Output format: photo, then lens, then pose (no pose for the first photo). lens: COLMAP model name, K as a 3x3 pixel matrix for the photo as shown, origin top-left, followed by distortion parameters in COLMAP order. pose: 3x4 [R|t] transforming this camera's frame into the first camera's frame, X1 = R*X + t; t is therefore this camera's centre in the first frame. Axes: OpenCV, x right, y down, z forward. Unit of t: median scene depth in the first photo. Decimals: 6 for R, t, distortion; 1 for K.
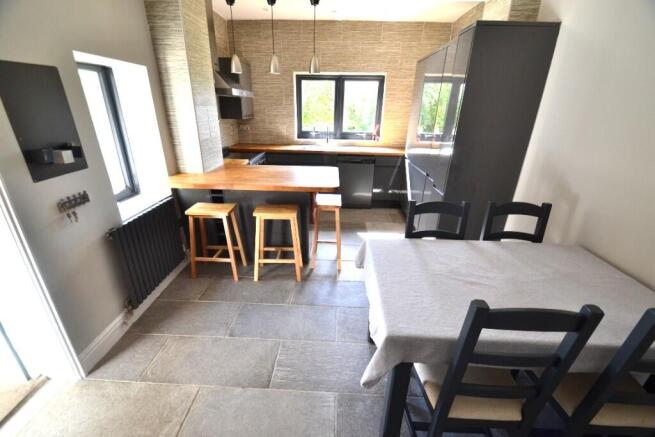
lens RADIAL K [[294.0, 0, 317.1], [0, 294.0, 230.7], [0, 0, 1]] dist [-0.002264, -0.001103]
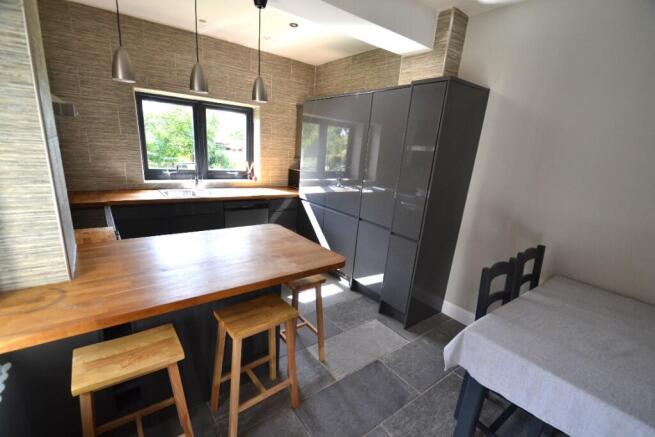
lens RADIAL K [[294.0, 0, 317.1], [0, 294.0, 230.7], [0, 0, 1]] dist [-0.002264, -0.001103]
pose [[0.771706, -0.139092, 0.620583, -0.219753], [0.194617, 0.980628, -0.022220, -0.111100], [-0.605471, 0.137923, 0.783826, 0.244646]]
